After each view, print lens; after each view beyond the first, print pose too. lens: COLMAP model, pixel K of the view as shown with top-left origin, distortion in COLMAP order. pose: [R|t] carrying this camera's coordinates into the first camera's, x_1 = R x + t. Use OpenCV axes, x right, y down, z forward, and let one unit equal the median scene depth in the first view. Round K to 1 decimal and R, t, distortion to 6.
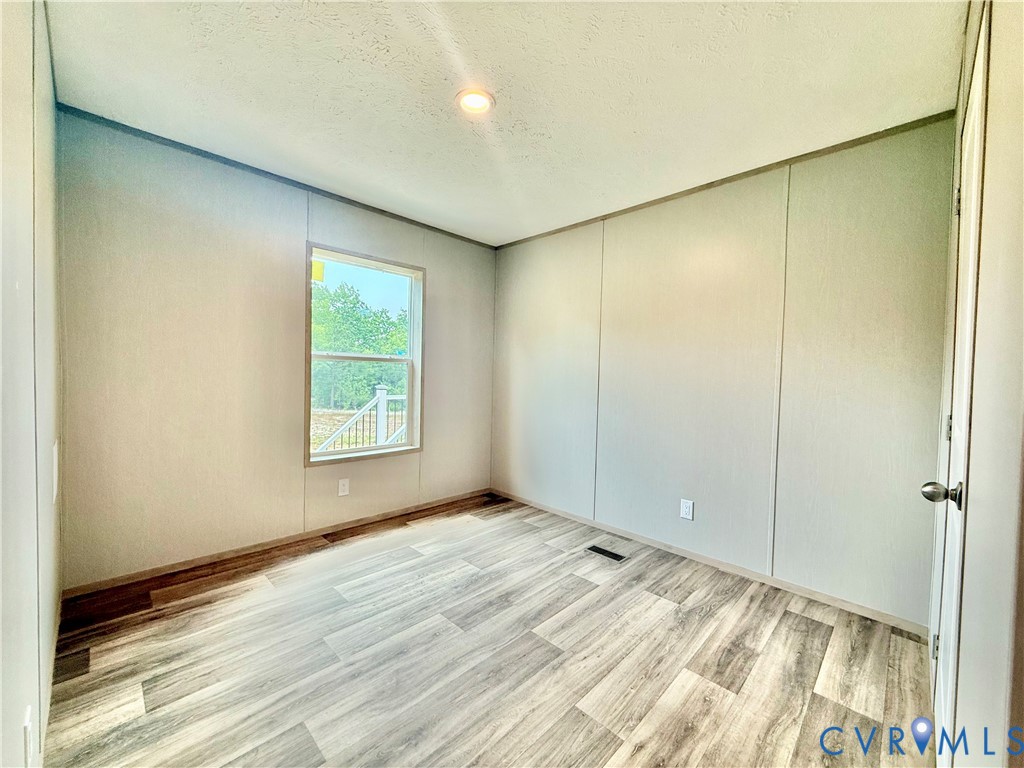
lens RADIAL K [[410.1, 0, 509.7], [0, 410.1, 385.3], [0, 0, 1]] dist [-0.002890, 0.000671]
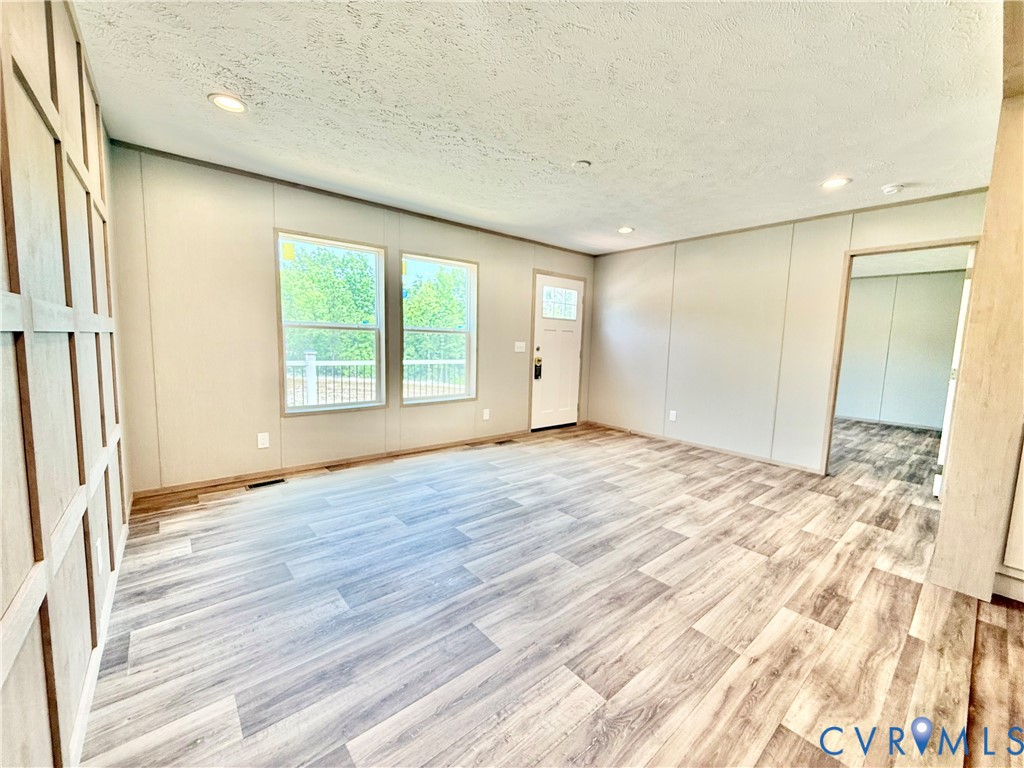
lens RADIAL K [[410.1, 0, 510.5], [0, 410.1, 385.8], [0, 0, 1]] dist [-0.002890, 0.000671]
pose [[0.995652, 0.014783, -0.091974, -0.234013], [-0.007418, 0.996774, 0.079918, -0.003056], [0.092859, -0.078888, 0.992549, -0.147828]]
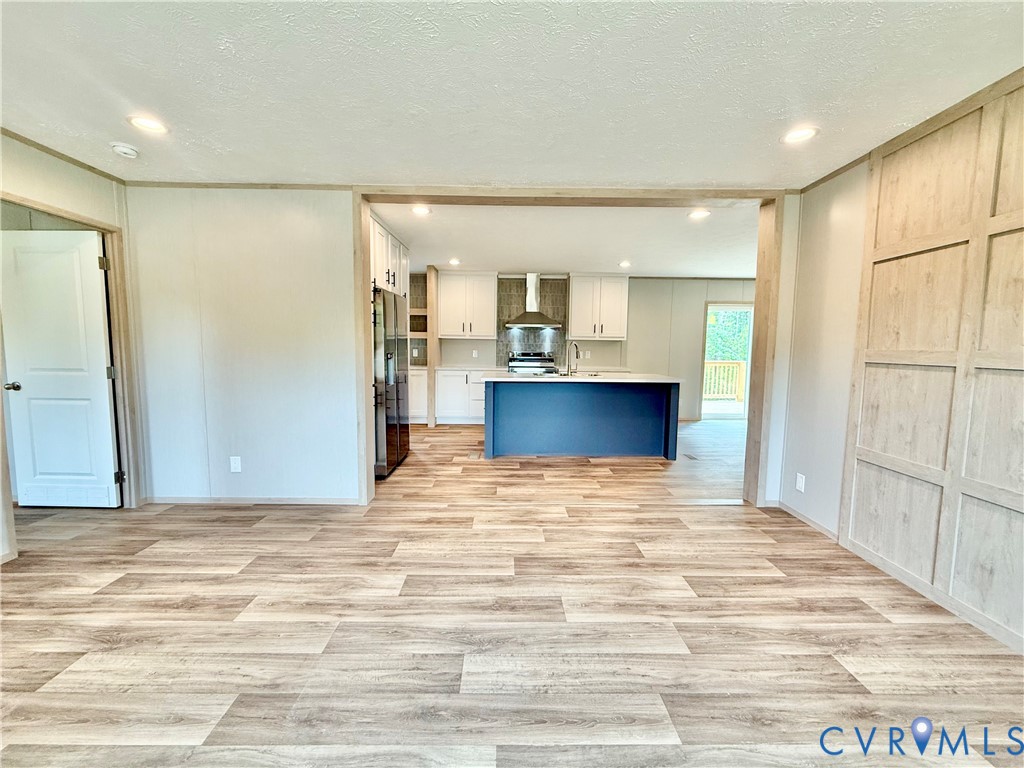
lens RADIAL K [[410.1, 0, 514.5], [0, 410.1, 388.4], [0, 0, 1]] dist [-0.002890, 0.000671]
pose [[-0.713255, -0.107743, 0.692574, -0.818107], [-0.011991, 0.989846, 0.141640, -0.121191], [-0.700802, 0.092721, -0.707304, 2.056568]]
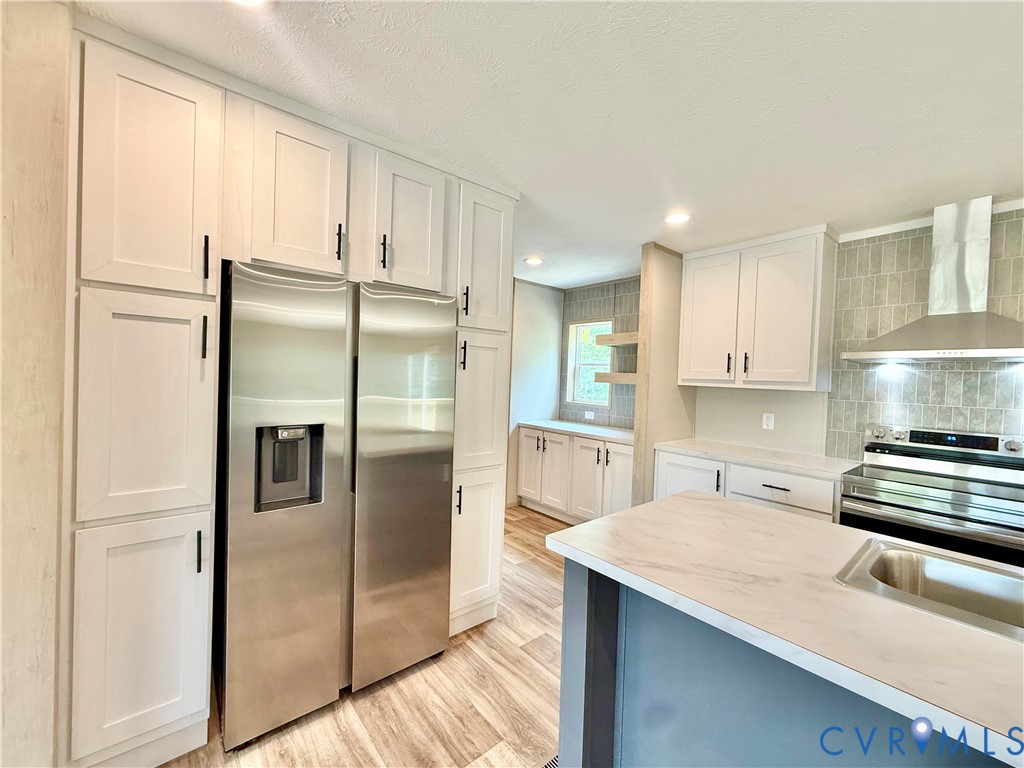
lens RADIAL K [[410.1, 0, 510.6], [0, 410.1, 383.7], [0, 0, 1]] dist [-0.002890, 0.000671]
pose [[0.094741, -0.035564, 0.994866, 0.481626], [-0.002703, 0.999349, 0.035982, -0.105185], [-0.995498, -0.006098, 0.094583, 0.289490]]
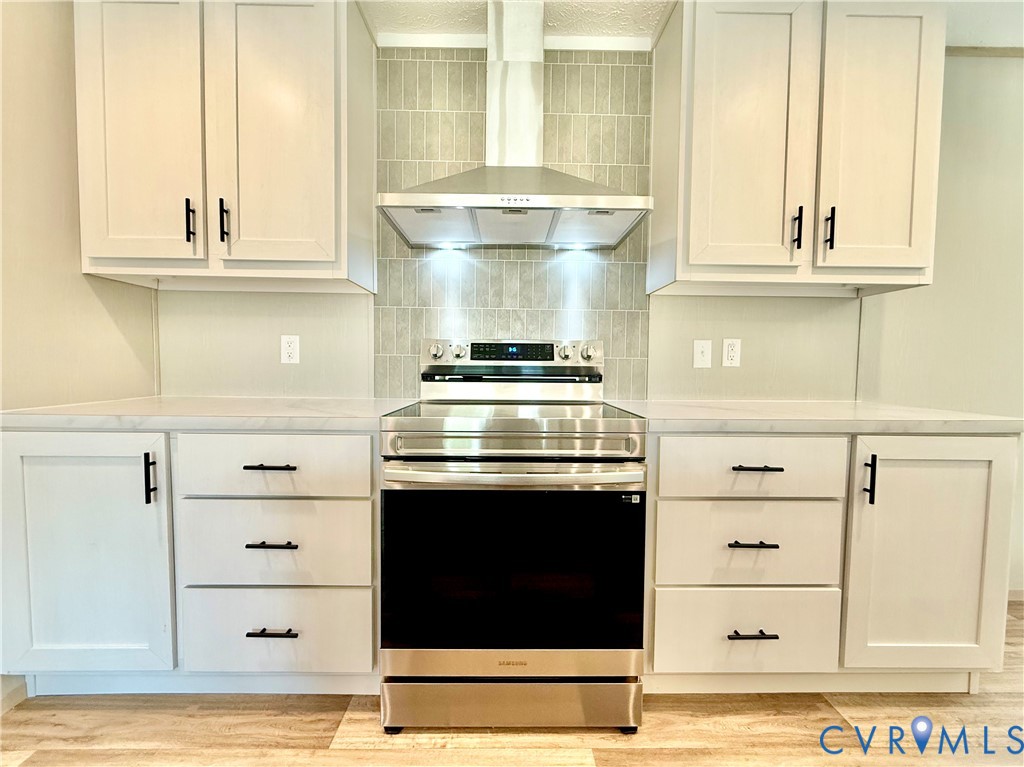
lens RADIAL K [[410.1, 0, 506.9], [0, 410.1, 387.1], [0, 0, 1]] dist [-0.002890, 0.000671]
pose [[-0.710594, -0.072950, 0.699811, 1.299047], [-0.006642, 0.995262, 0.097004, 0.122755], [-0.703571, 0.064283, -0.707711, -0.343433]]
